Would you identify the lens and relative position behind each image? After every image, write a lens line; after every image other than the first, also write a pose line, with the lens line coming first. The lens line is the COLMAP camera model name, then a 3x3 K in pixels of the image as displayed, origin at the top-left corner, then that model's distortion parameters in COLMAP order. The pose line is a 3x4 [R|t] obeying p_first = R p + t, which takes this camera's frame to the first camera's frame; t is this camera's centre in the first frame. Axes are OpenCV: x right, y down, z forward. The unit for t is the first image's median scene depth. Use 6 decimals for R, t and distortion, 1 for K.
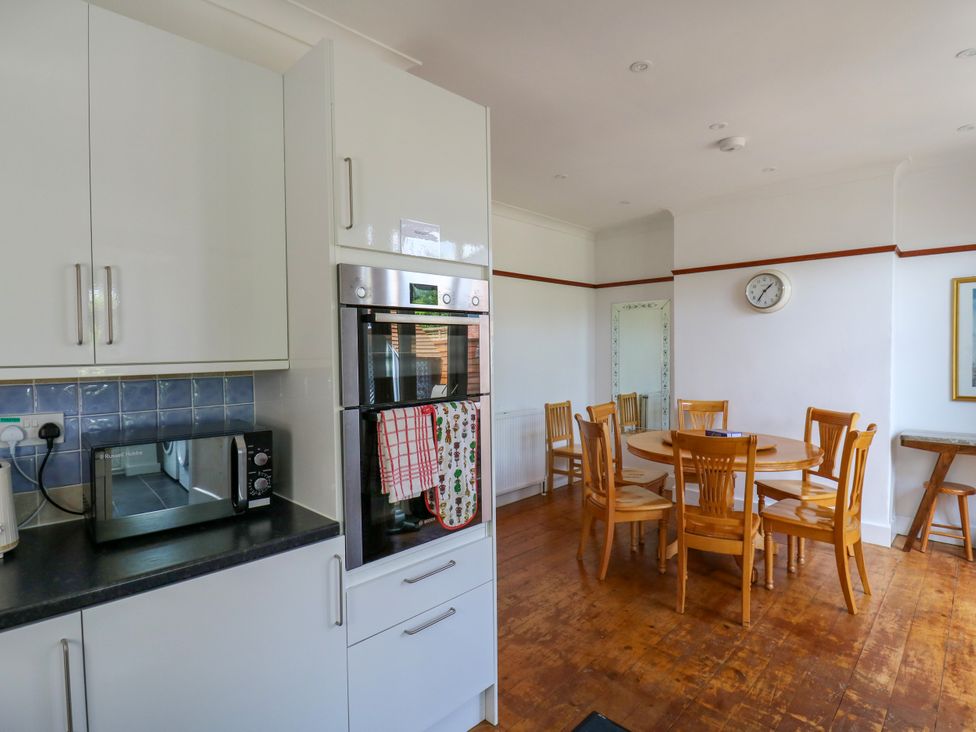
lens RADIAL K [[505.3, 0, 490.1], [0, 505.3, 359.3], [0, 0, 1]] dist [0.002625, -0.011384]
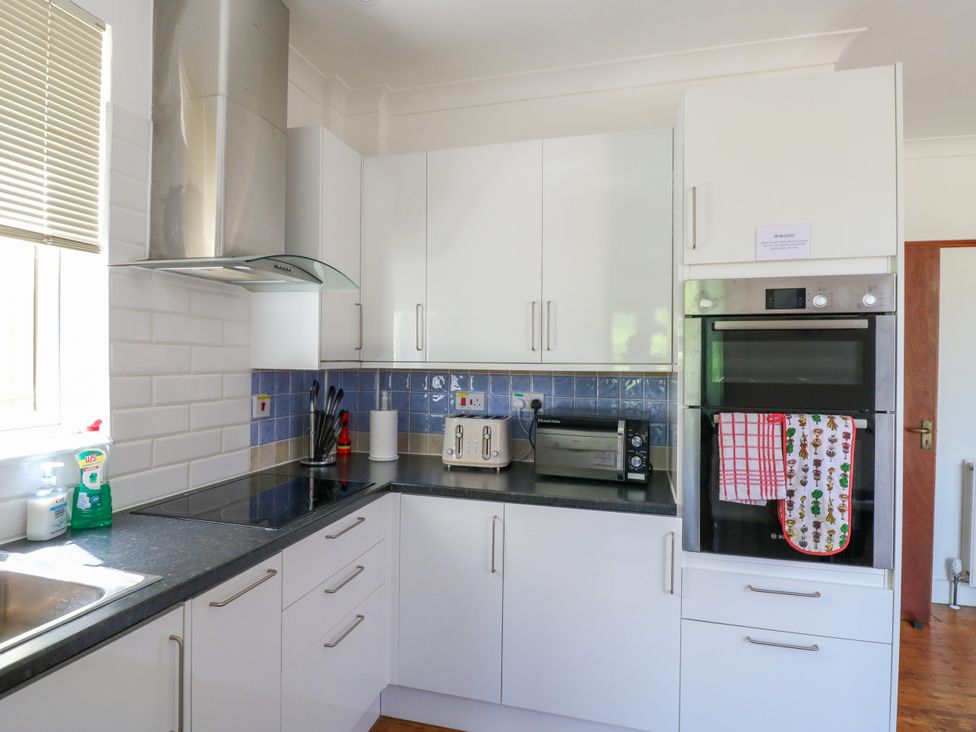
lens RADIAL K [[505.3, 0, 490.1], [0, 505.3, 359.3], [0, 0, 1]] dist [0.002625, -0.011384]
pose [[0.508606, 0.013394, -0.860895, 0.425489], [-0.032411, 0.999468, -0.003598, 0.008153], [0.860389, 0.029732, 0.508770, 0.035084]]
